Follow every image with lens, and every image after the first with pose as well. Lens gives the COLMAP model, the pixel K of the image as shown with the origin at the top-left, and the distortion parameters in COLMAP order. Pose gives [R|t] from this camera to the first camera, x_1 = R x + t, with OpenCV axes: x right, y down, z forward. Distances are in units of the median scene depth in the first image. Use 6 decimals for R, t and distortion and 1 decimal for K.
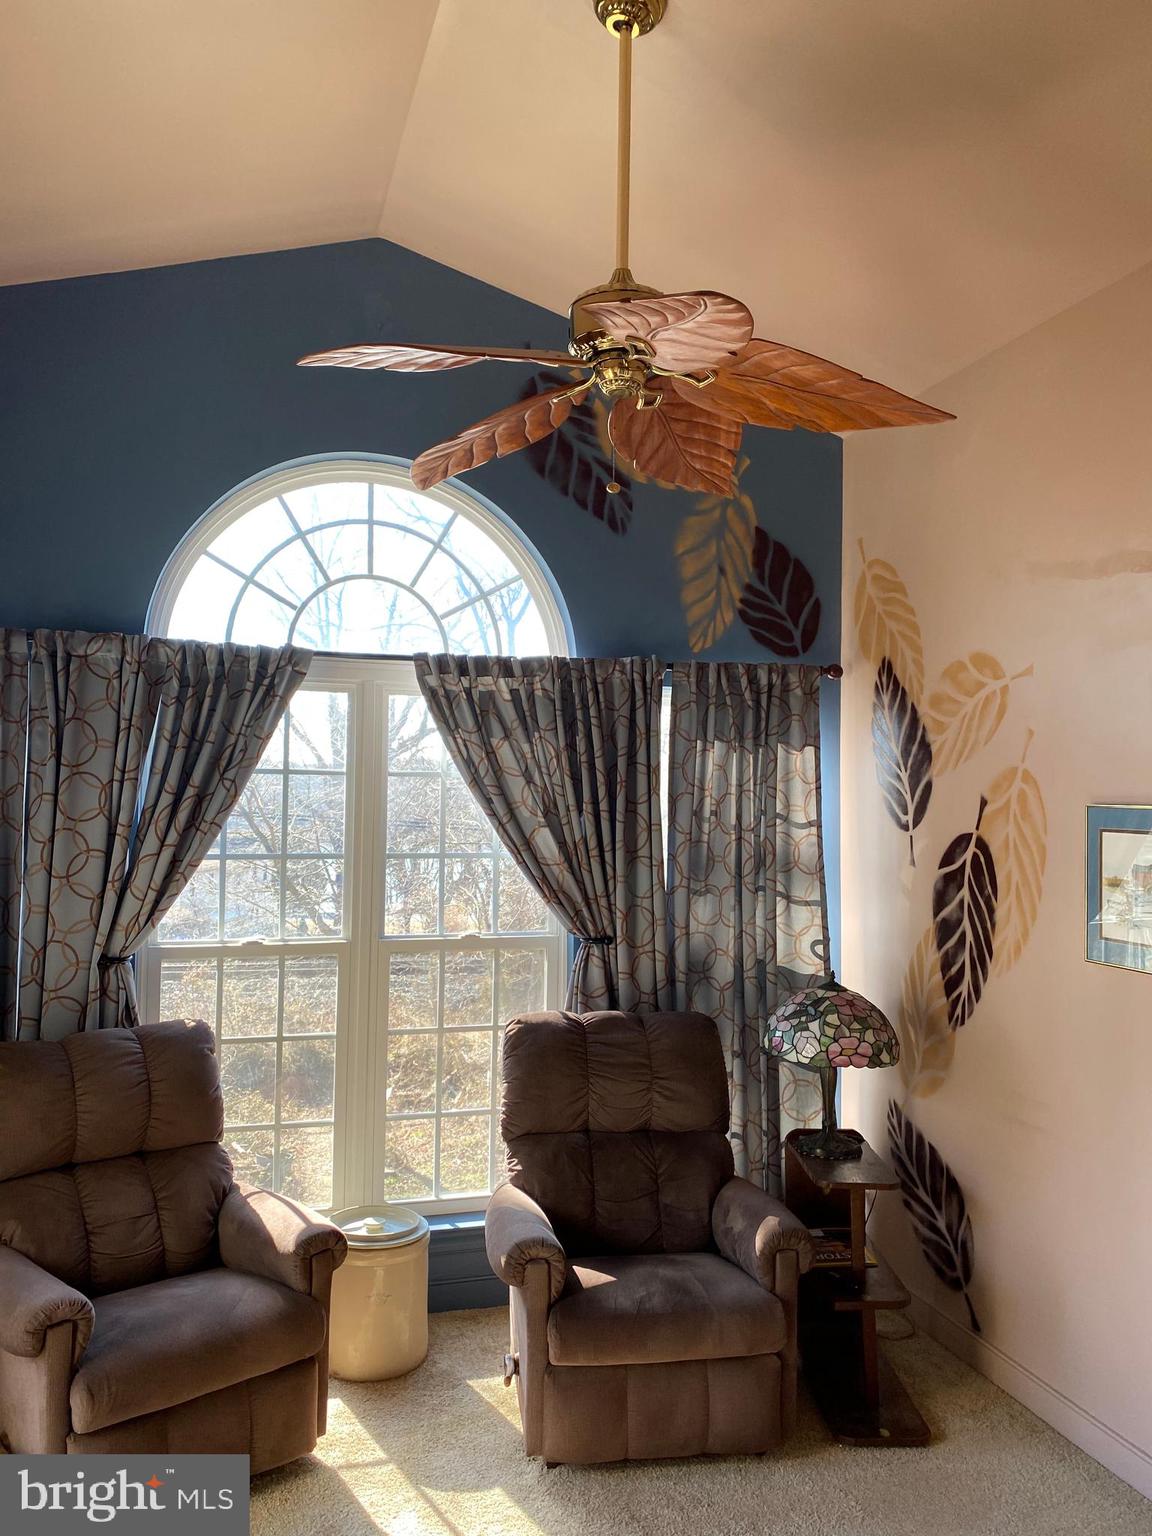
lens RADIAL K [[1169.4, 0, 579.8], [0, 1169.4, 768.4], [0, 0, 1]] dist [0.034326, -0.011908]
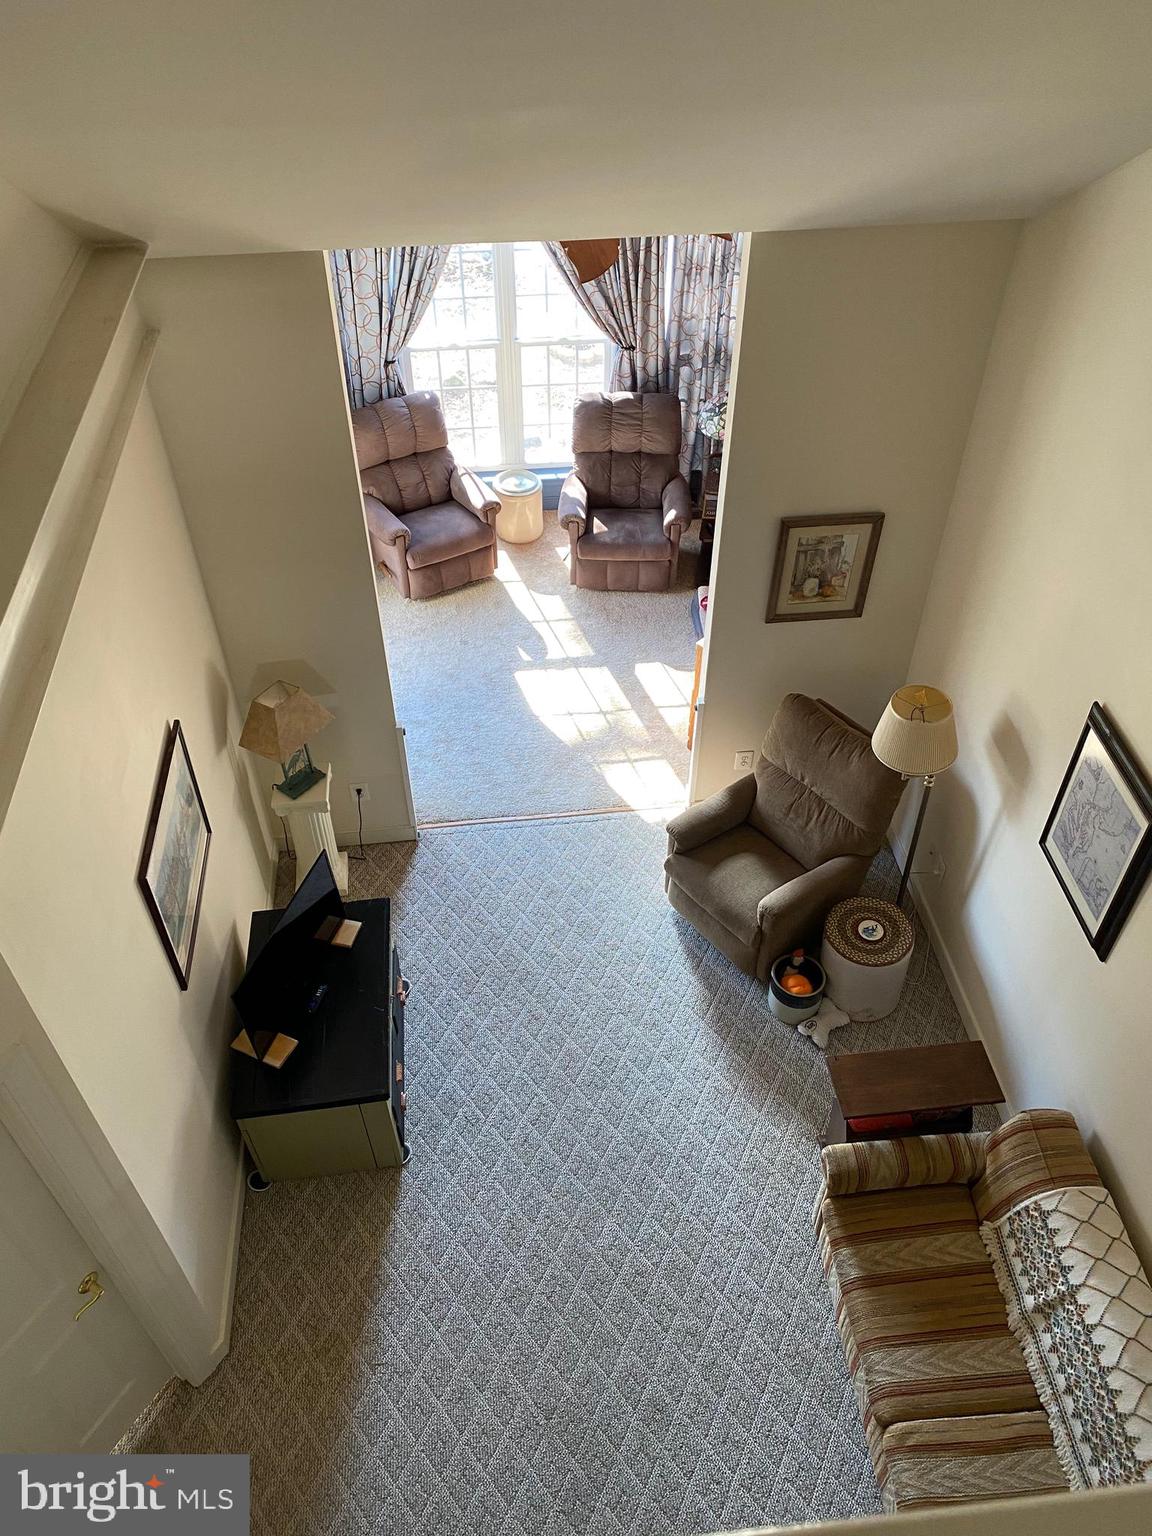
lens RADIAL K [[1169.4, 0, 570.9], [0, 1169.4, 767.9], [0, 0, 1]] dist [0.034326, -0.011908]
pose [[0.981517, 0.121445, -0.147903, 0.324814], [0.022960, 0.692539, 0.721015, -0.848564], [0.189992, -0.711084, 0.676951, -0.888299]]
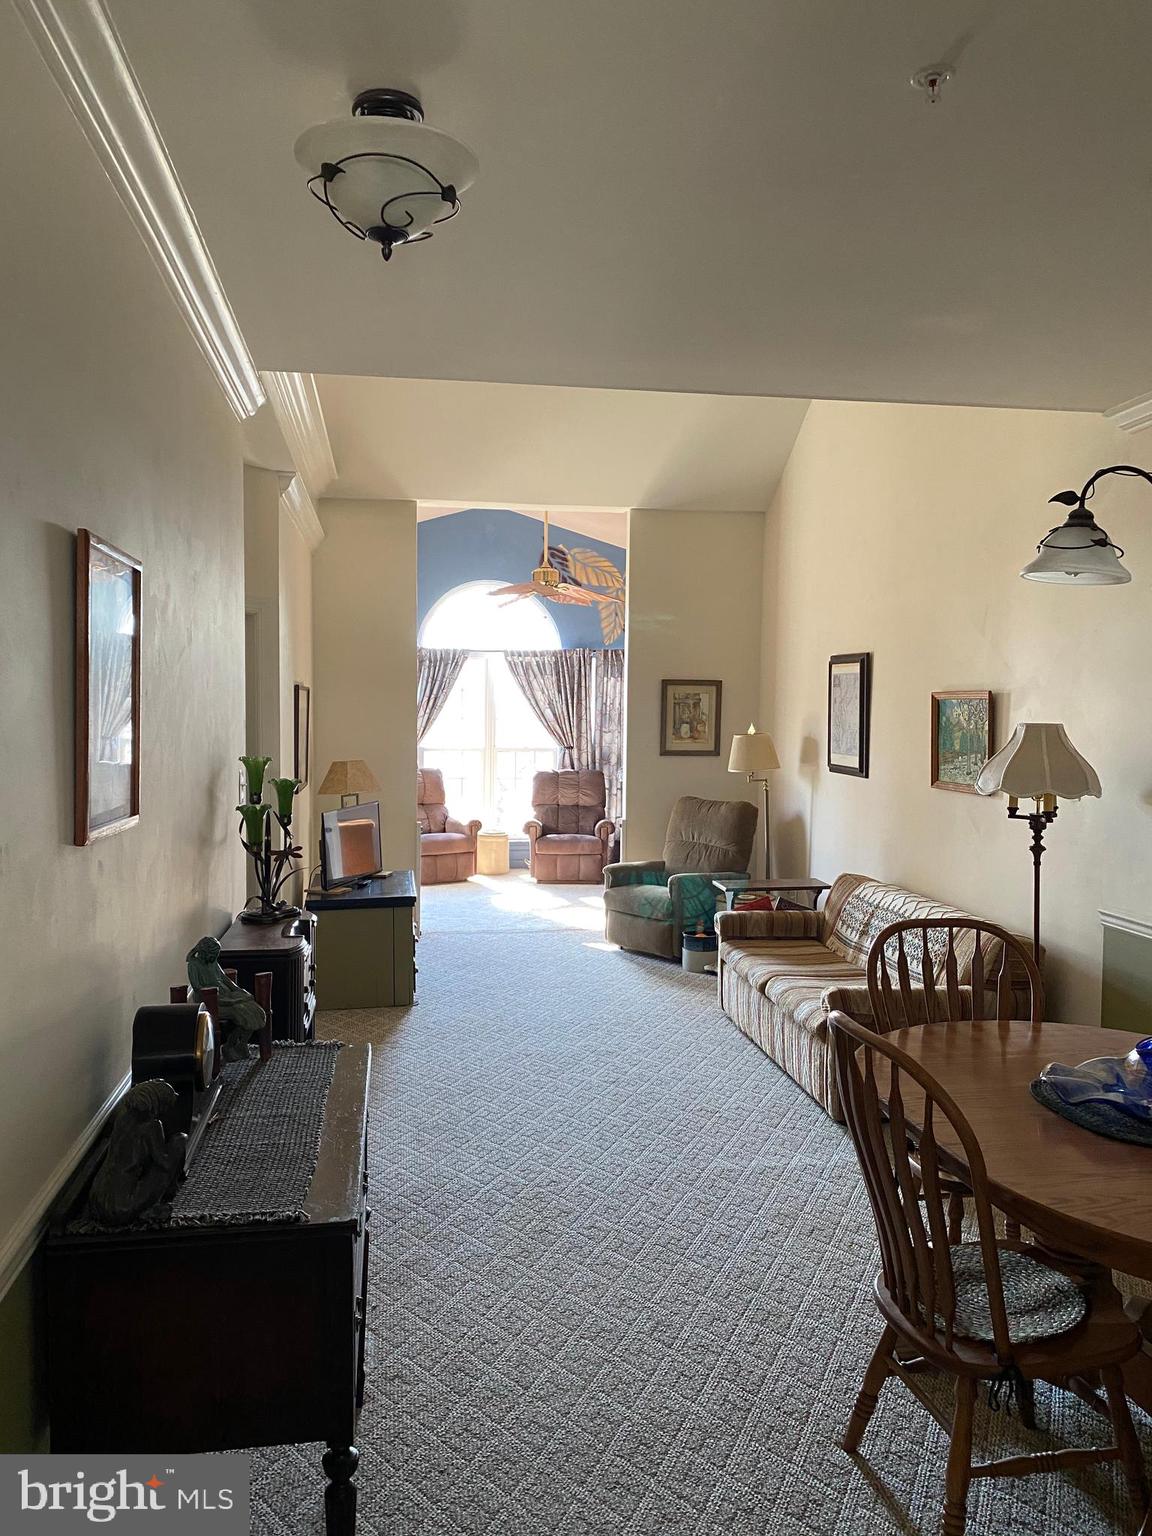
lens RADIAL K [[1169.4, 0, 572.3], [0, 1169.4, 767.8], [0, 0, 1]] dist [0.034326, -0.011908]
pose [[0.990082, 0.009012, -0.140200, 0.483763], [0.003539, 0.996024, 0.089015, -0.068106], [0.140444, -0.088628, 0.986114, -2.073850]]
